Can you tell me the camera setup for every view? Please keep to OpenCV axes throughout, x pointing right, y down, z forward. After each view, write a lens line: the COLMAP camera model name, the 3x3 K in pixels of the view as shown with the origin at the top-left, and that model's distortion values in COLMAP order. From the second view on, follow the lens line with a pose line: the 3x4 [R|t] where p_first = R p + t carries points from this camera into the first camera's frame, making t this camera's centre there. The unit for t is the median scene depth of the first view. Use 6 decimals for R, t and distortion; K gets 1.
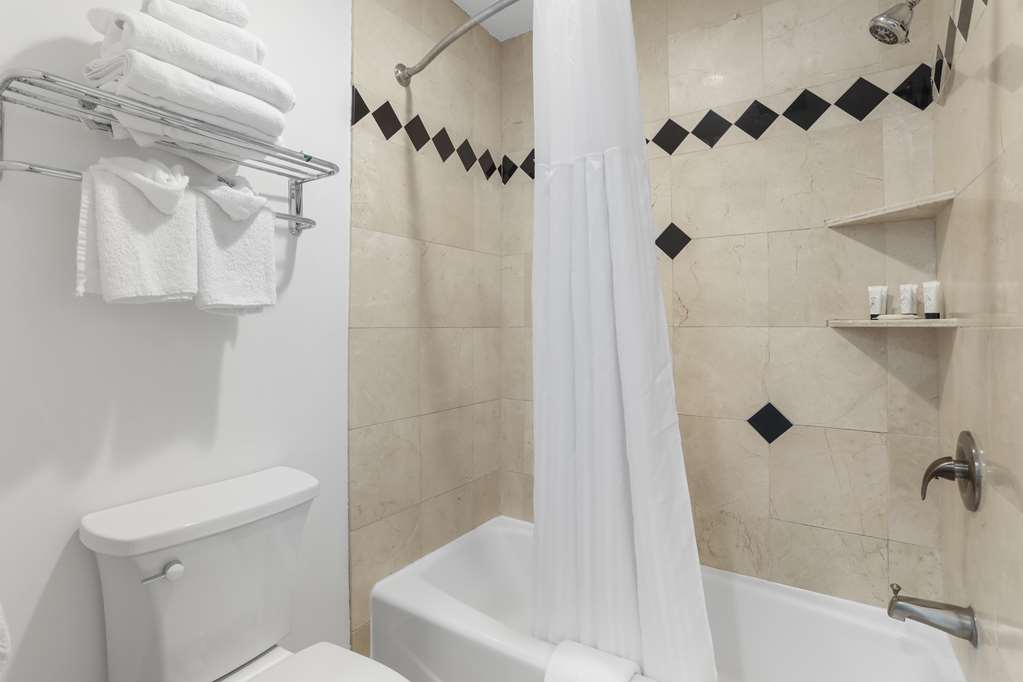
lens RADIAL K [[511.3, 0, 483.5], [0, 511.3, 324.0], [0, 0, 1]] dist [-0.002069, 0.000796]
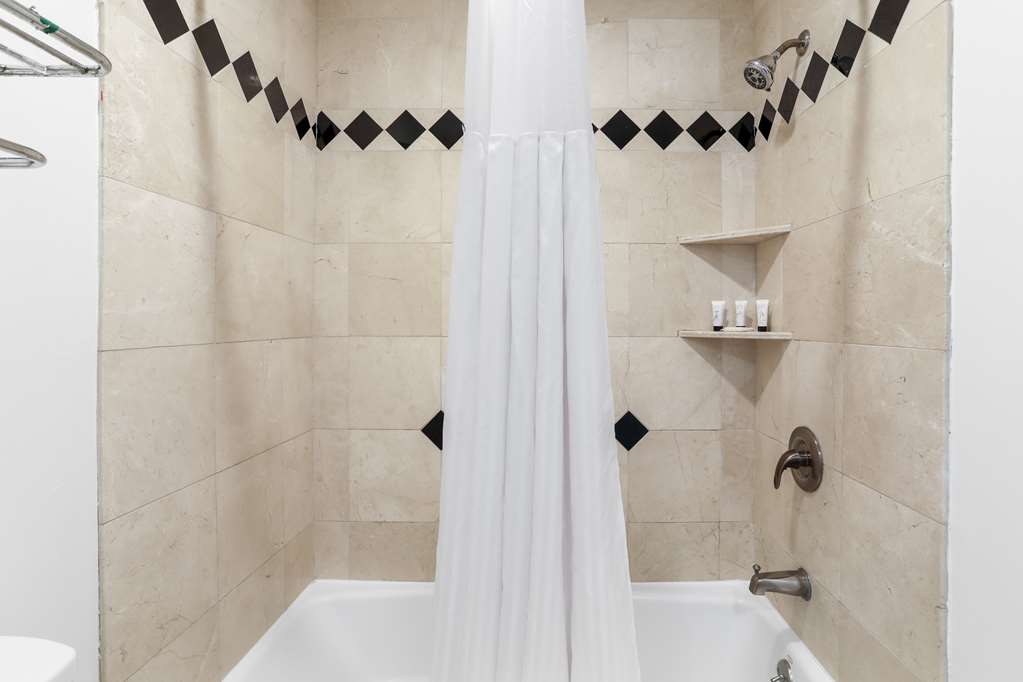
lens RADIAL K [[535.7, 0, 546.2], [0, 535.7, 332.4], [0, 0, 1]] dist [-0.053159, 0.042765]
pose [[0.827735, -0.011970, 0.560991, -0.191773], [-0.001988, 0.999704, 0.024263, -0.031449], [-0.561116, -0.021199, 0.827466, 0.233100]]
